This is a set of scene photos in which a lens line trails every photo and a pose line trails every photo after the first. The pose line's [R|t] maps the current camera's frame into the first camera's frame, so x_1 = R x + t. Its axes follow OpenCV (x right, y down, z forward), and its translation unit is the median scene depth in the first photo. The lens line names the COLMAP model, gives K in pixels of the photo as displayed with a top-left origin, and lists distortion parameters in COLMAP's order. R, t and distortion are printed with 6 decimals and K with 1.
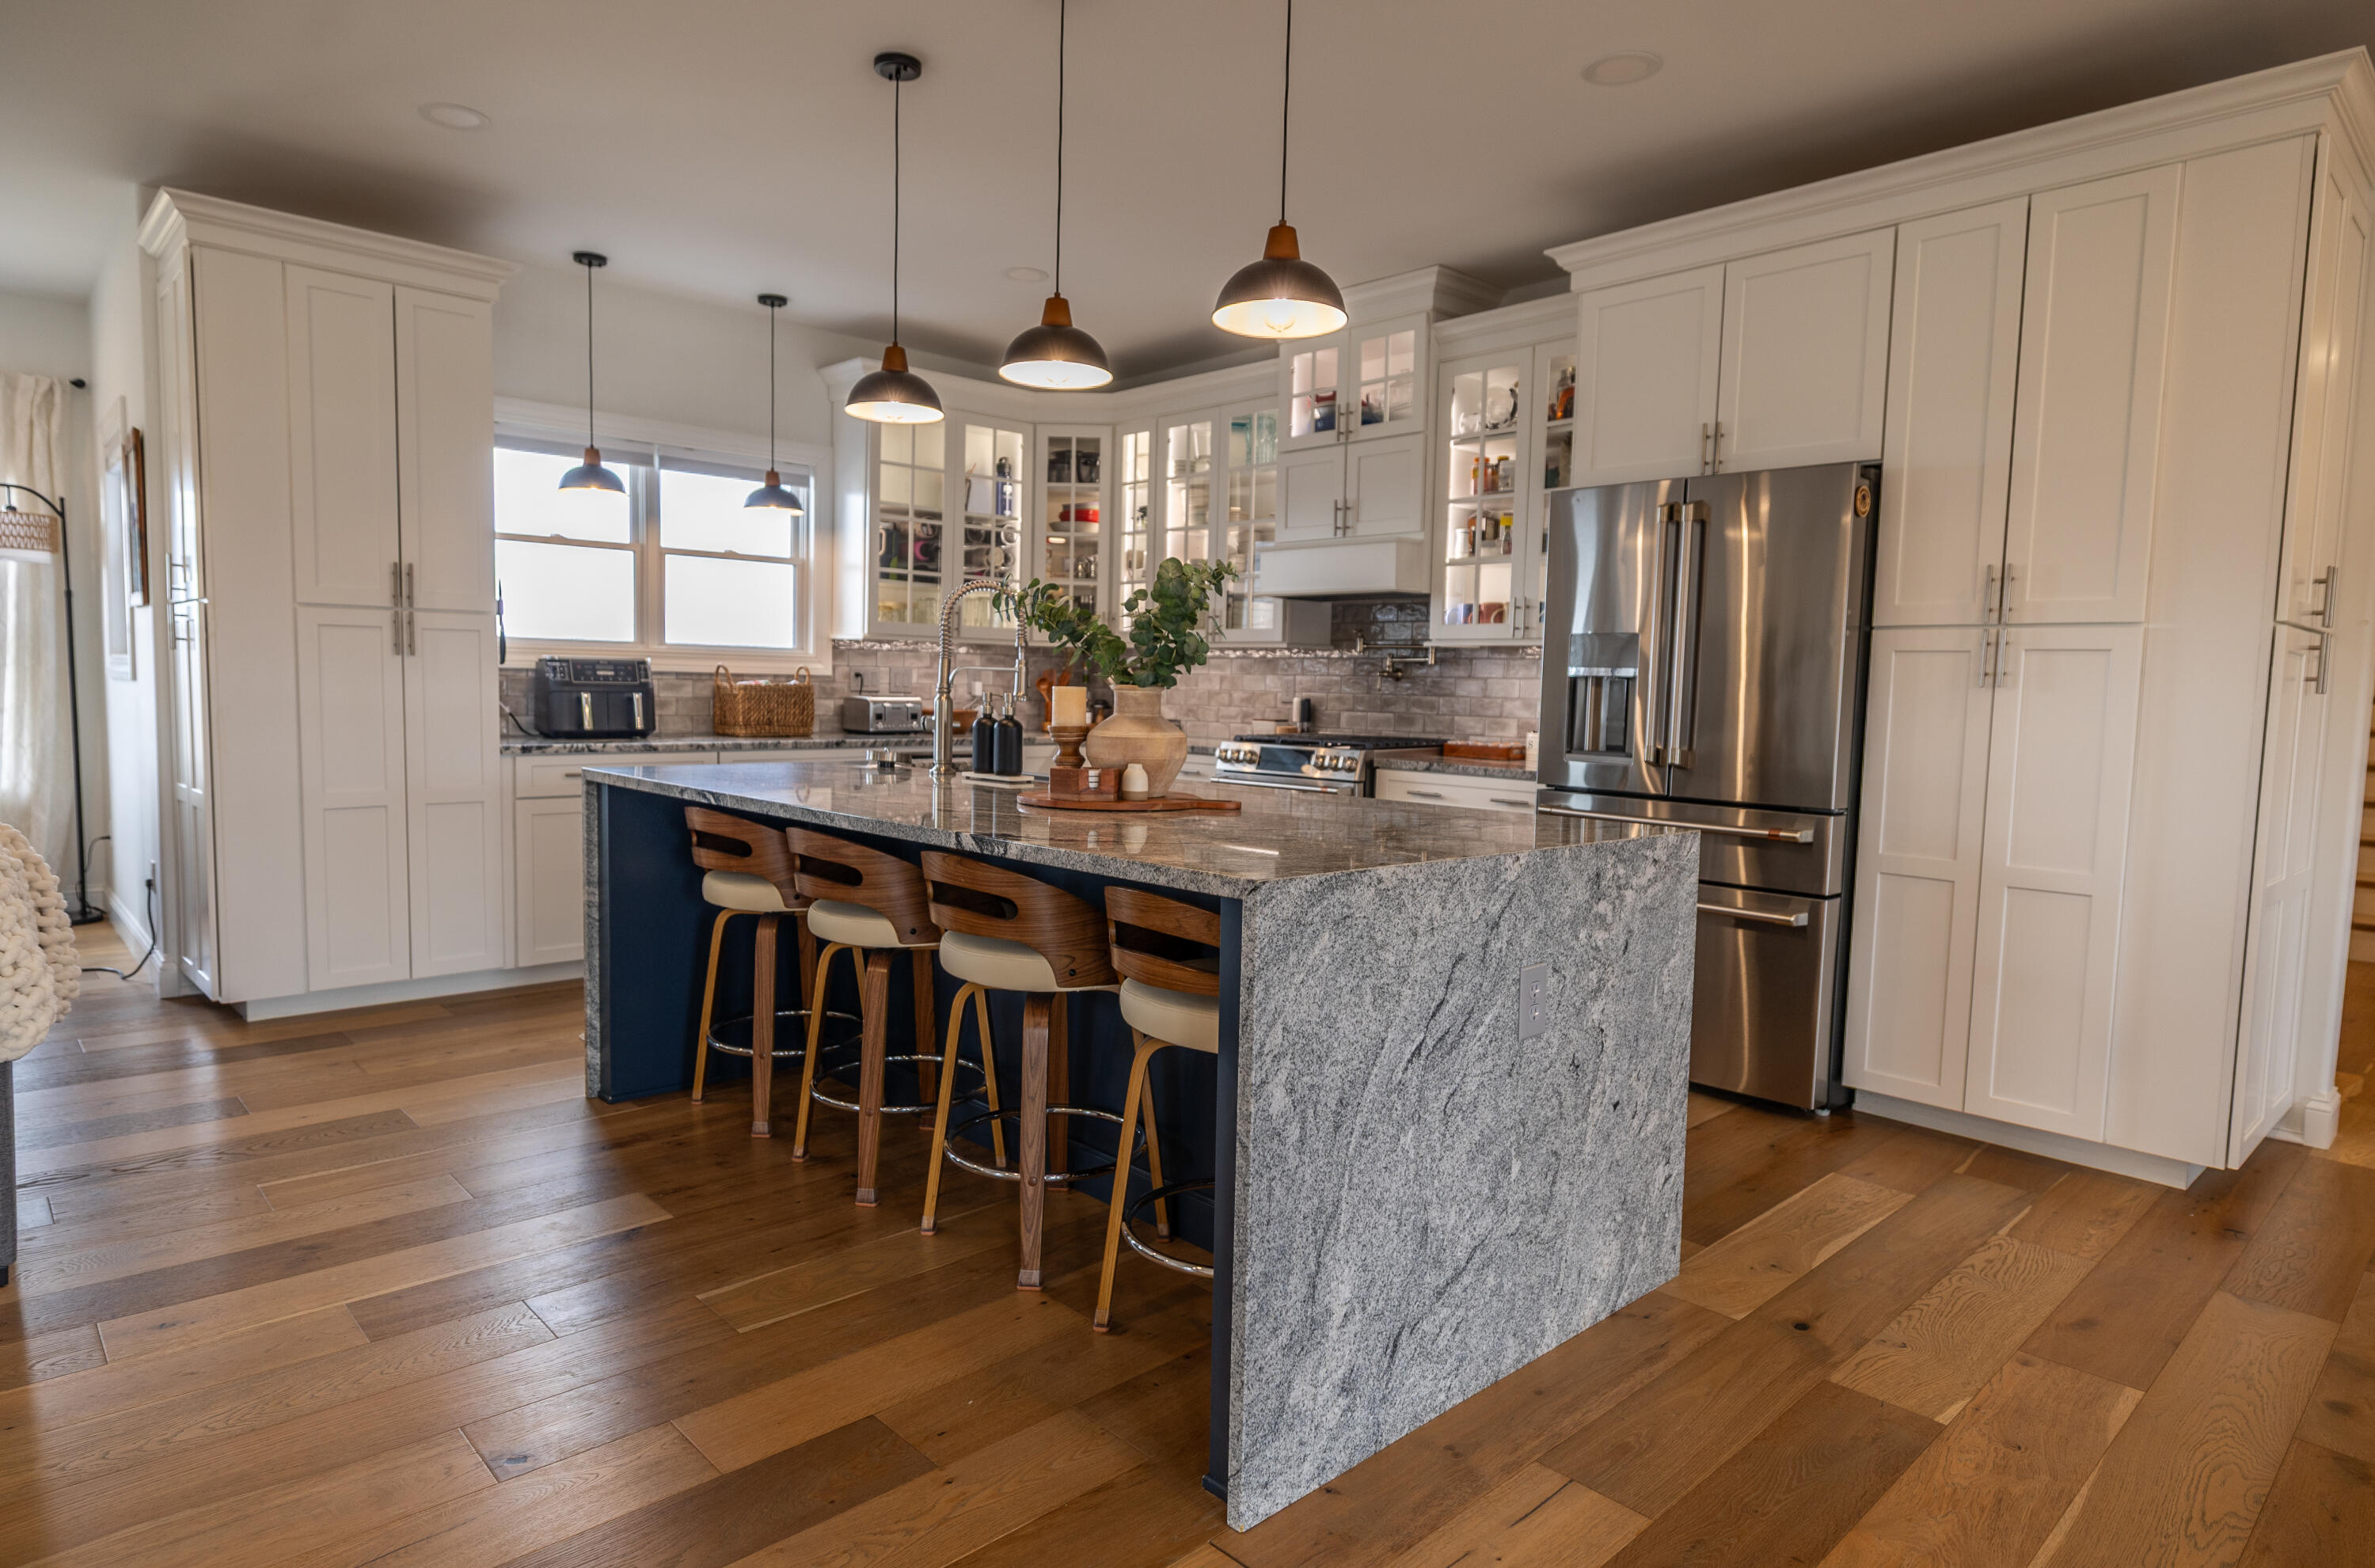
lens RADIAL K [[1343.1, 0, 1152.2], [0, 1343.1, 780.8], [0, 0, 1]] dist [0.003243, 0.000585]
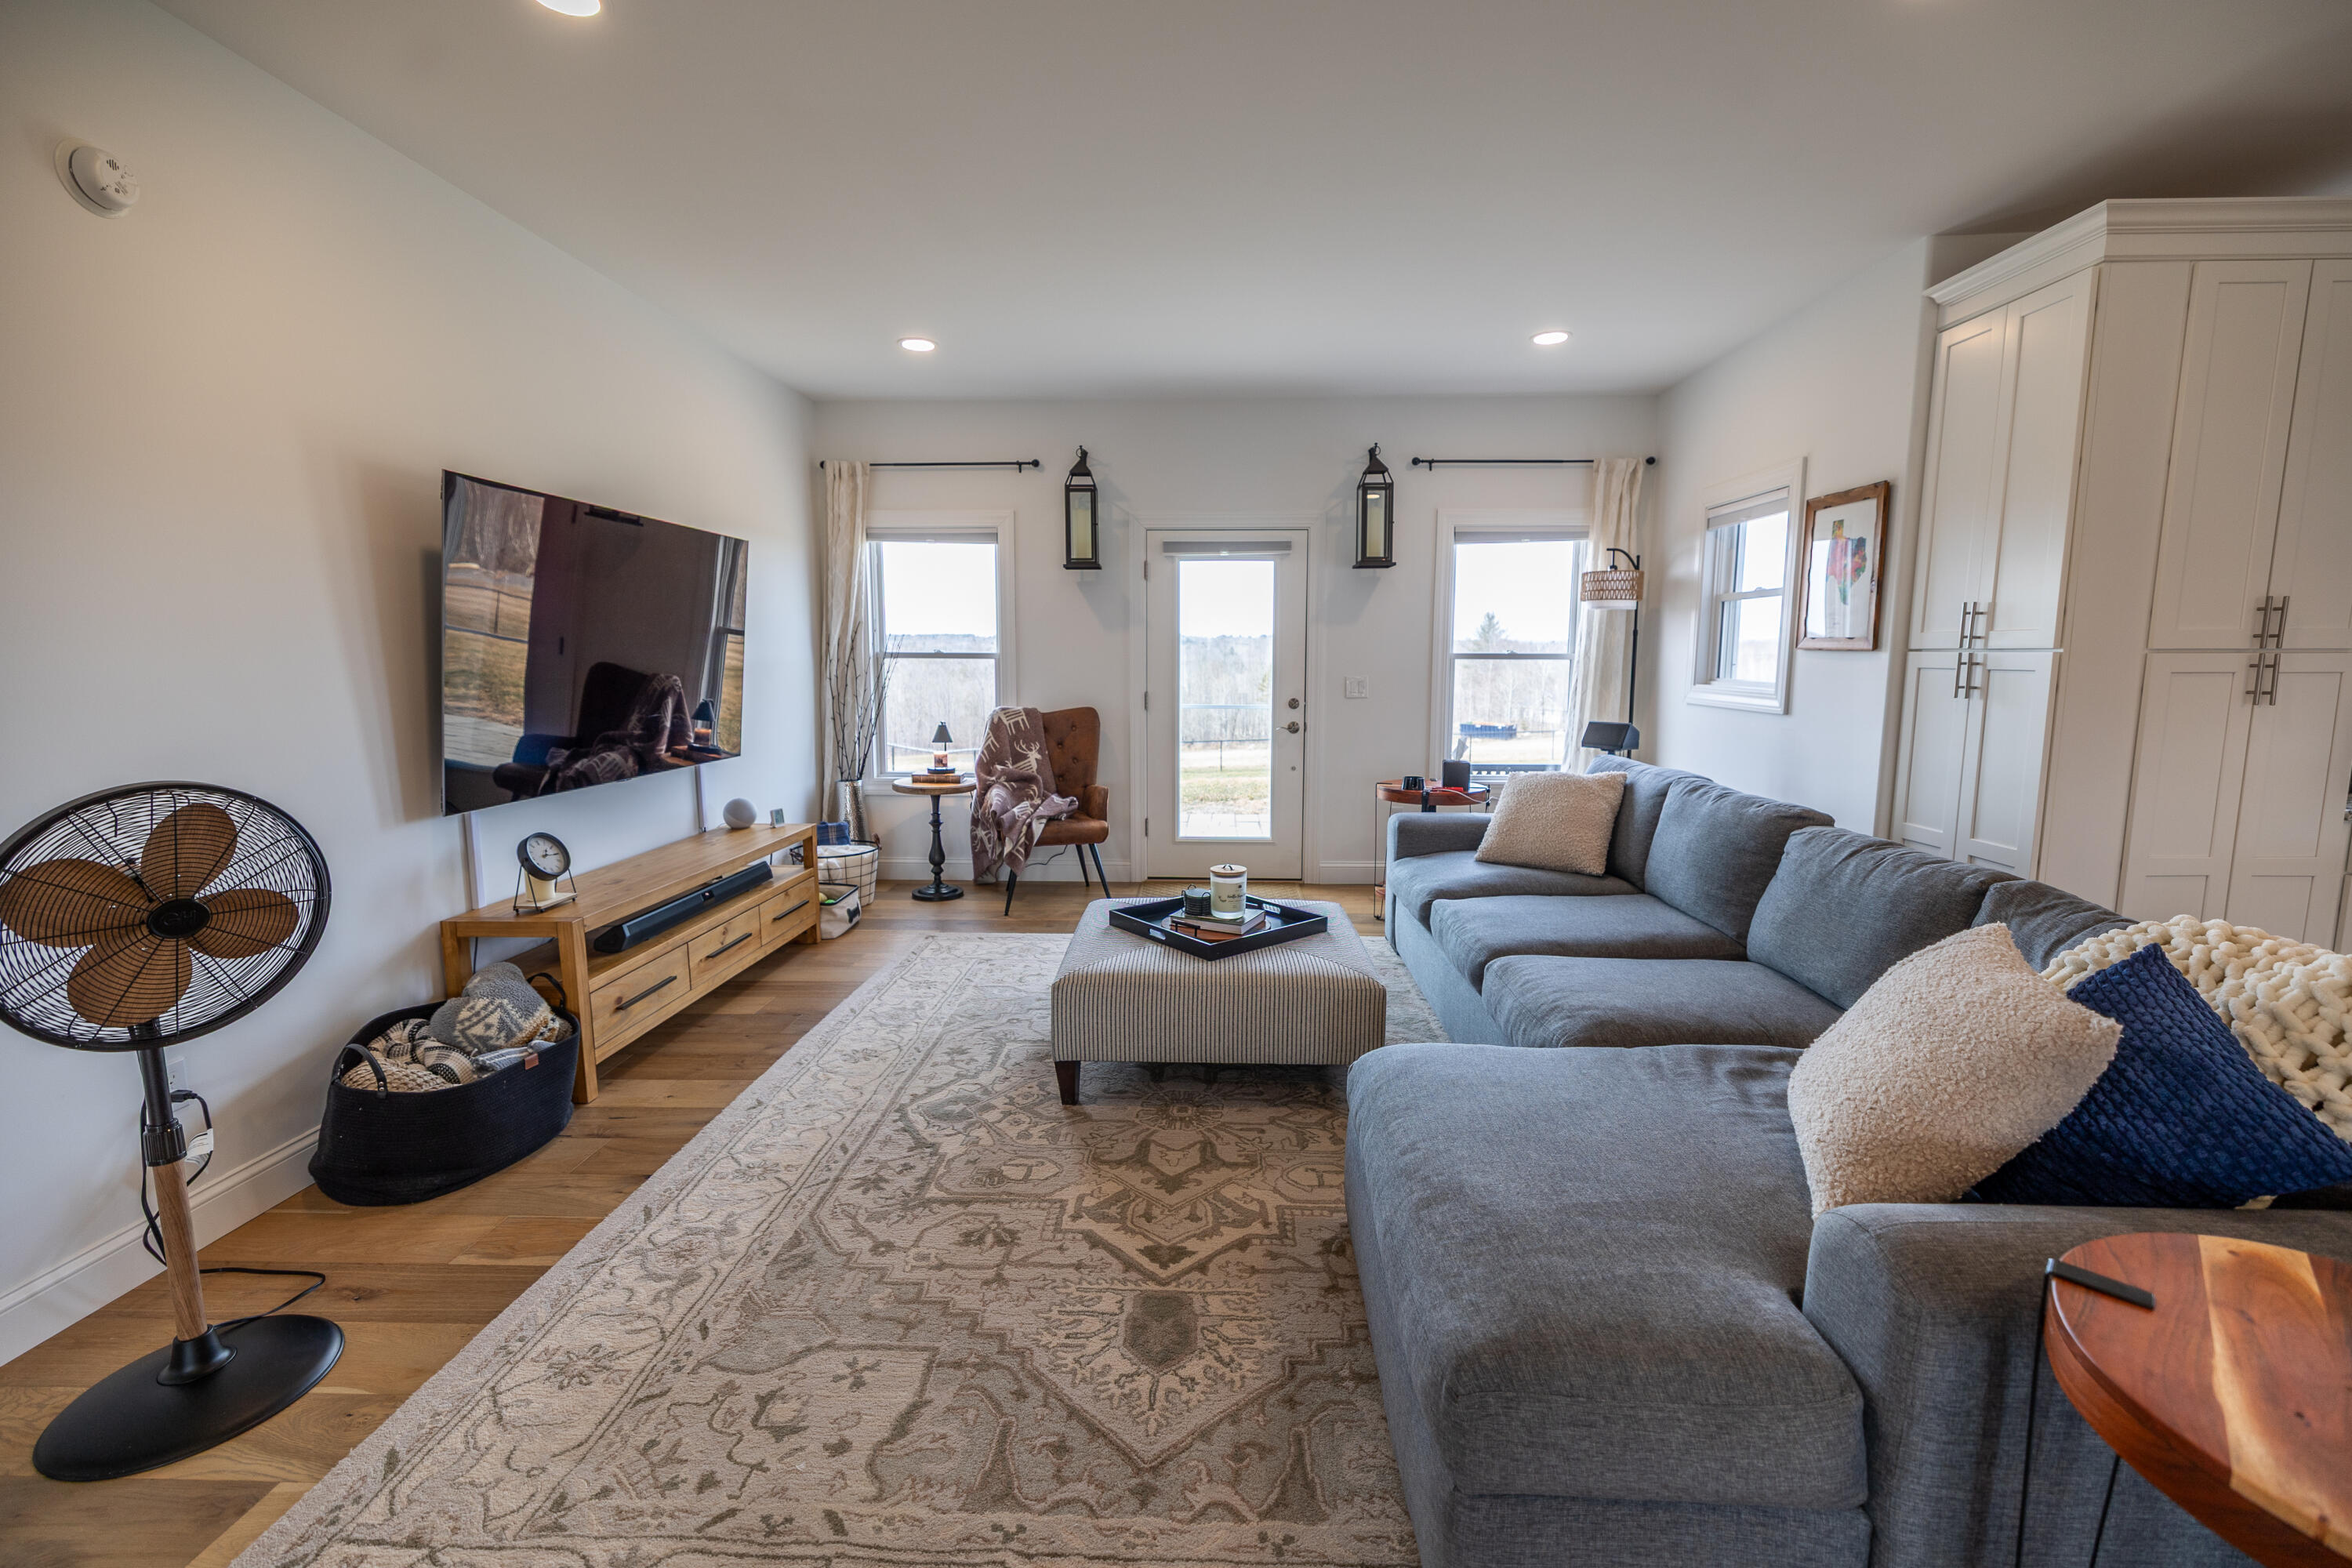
lens RADIAL K [[985.3, 0, 1189.4], [0, 985.3, 771.2], [0, 0, 1]] dist [0.003458, -0.000758]
pose [[0.708749, 0.063813, -0.702569, -0.485616], [-0.036428, 0.997882, 0.053887, -0.049255], [0.704520, -0.012599, 0.709572, 0.065738]]
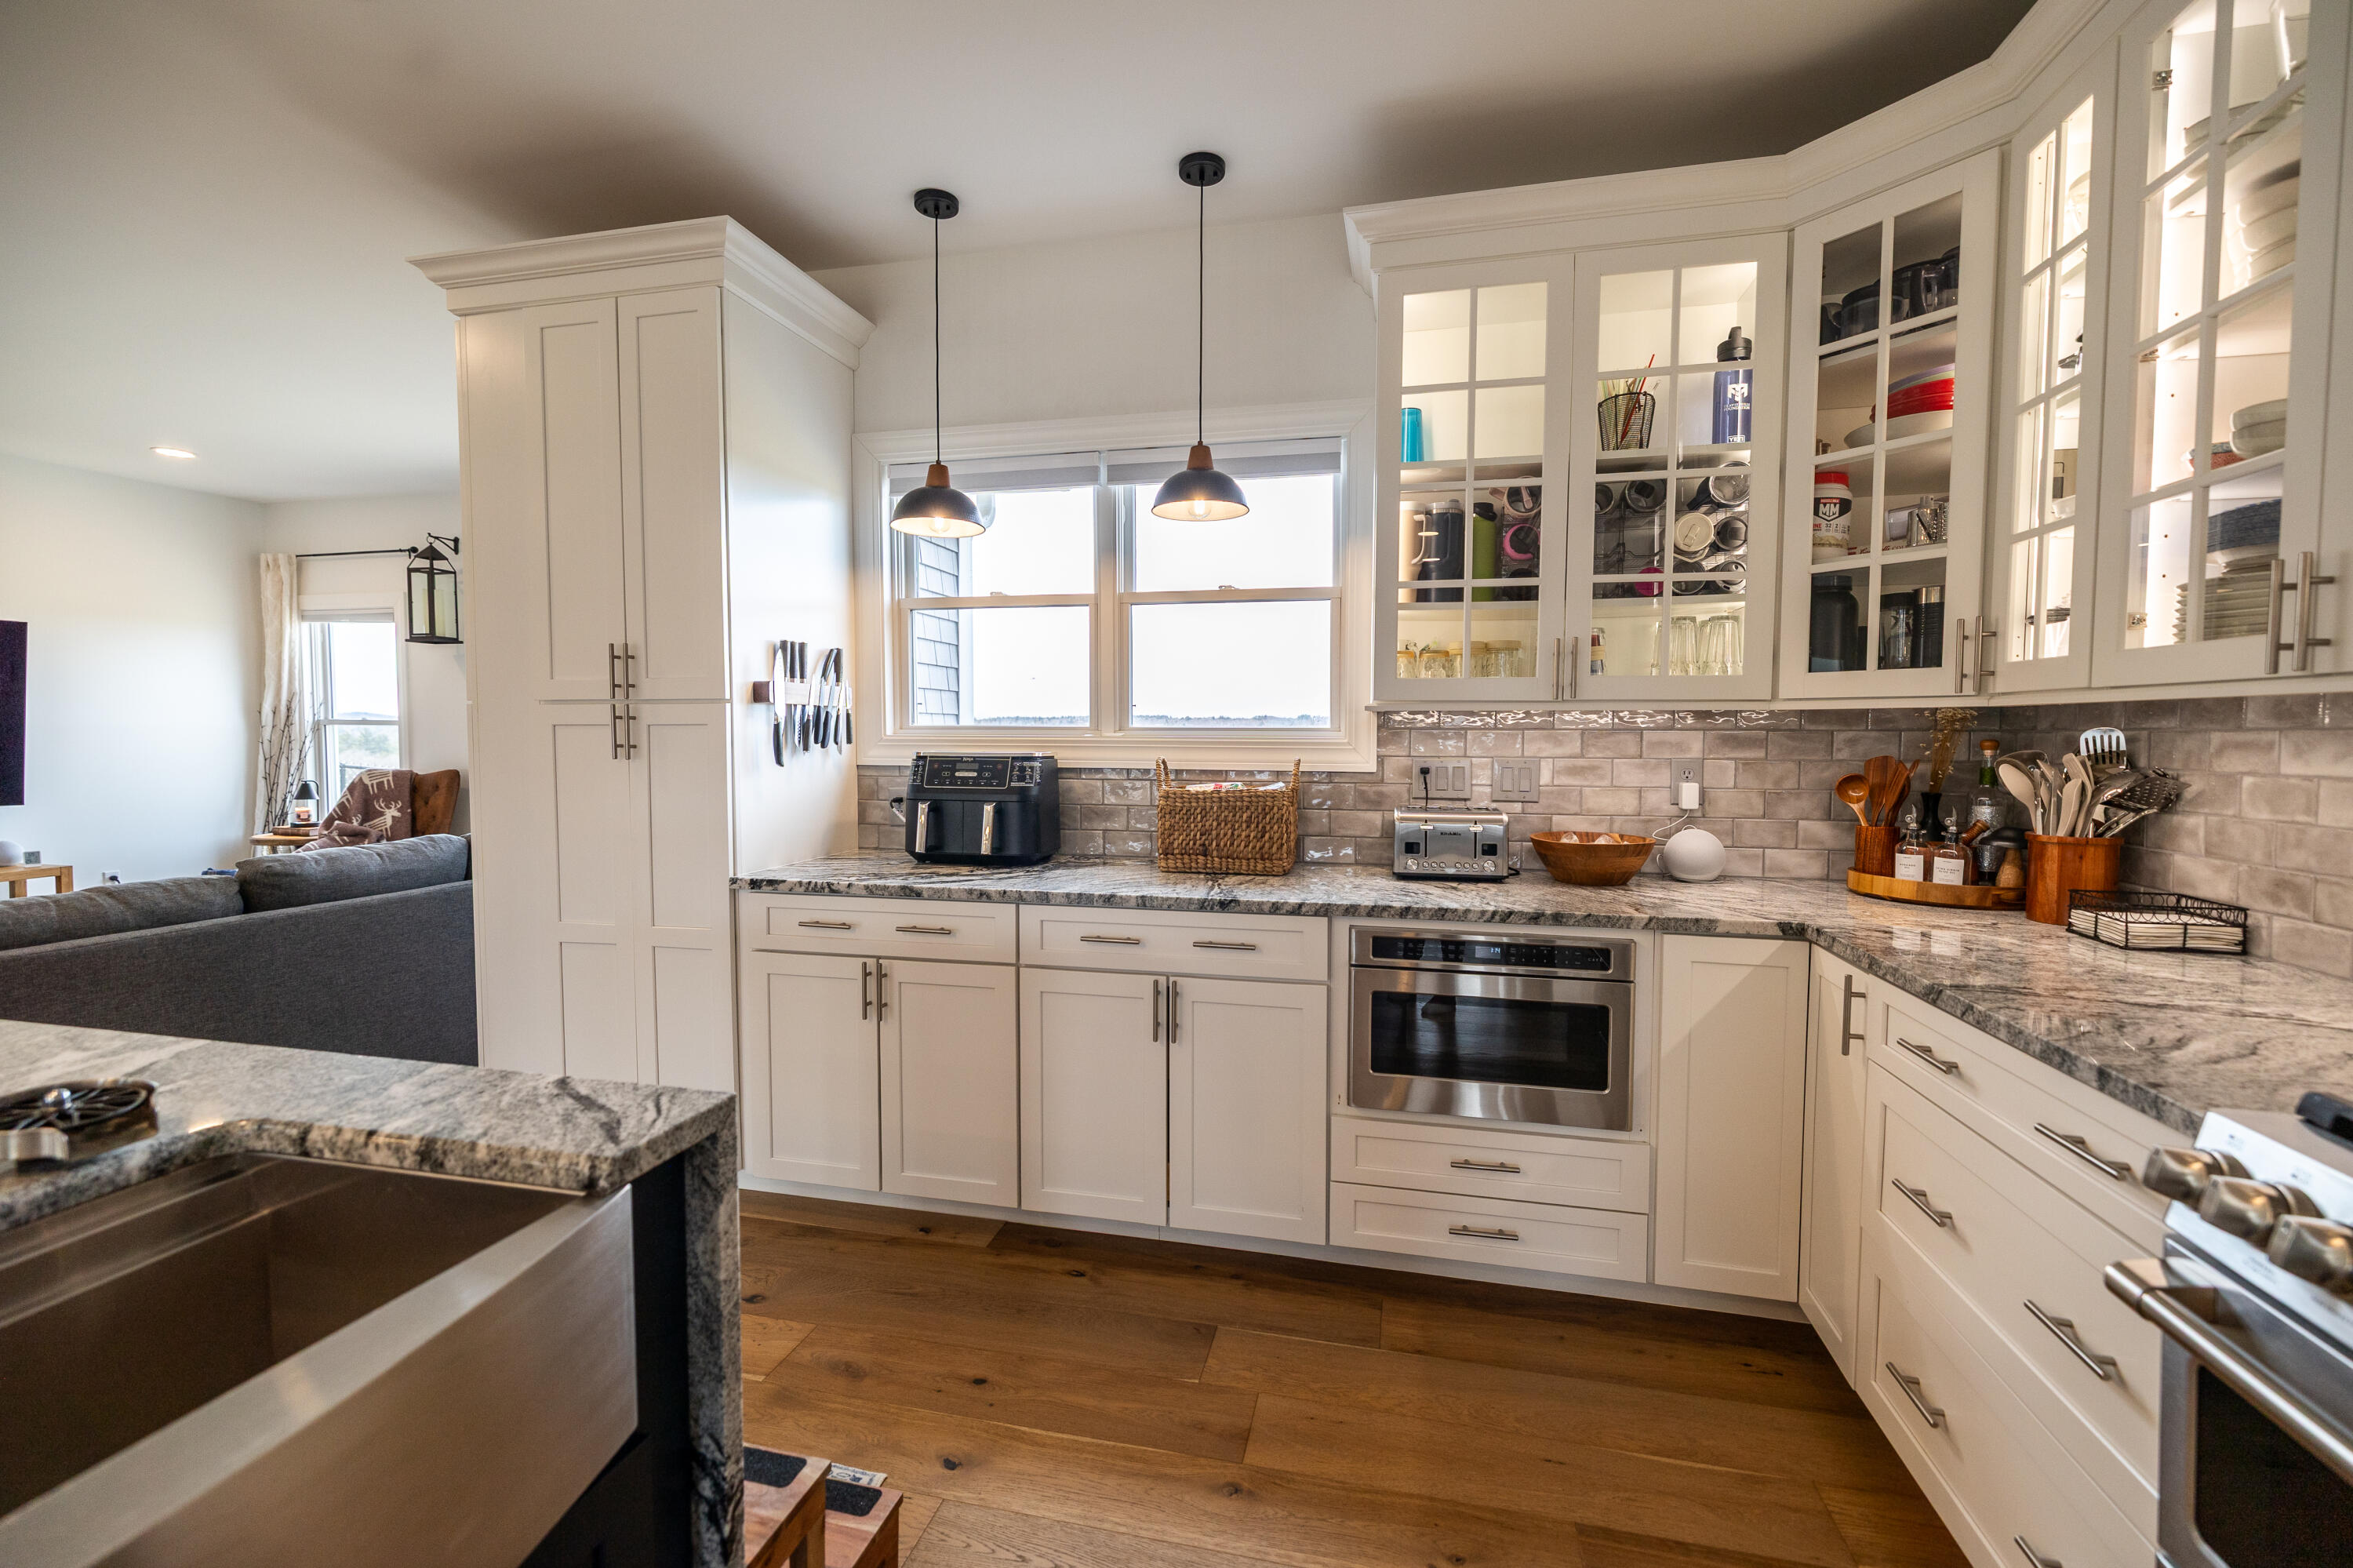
lens RADIAL K [[985.7, 0, 1182.2], [0, 985.7, 775.5], [0, 0, 1]] dist [0.003458, -0.000758]
pose [[0.564557, 0.015955, -0.825240, 0.091802], [-0.050958, 0.998580, -0.015555, -0.074687], [0.823819, 0.050834, 0.564569, 0.770091]]
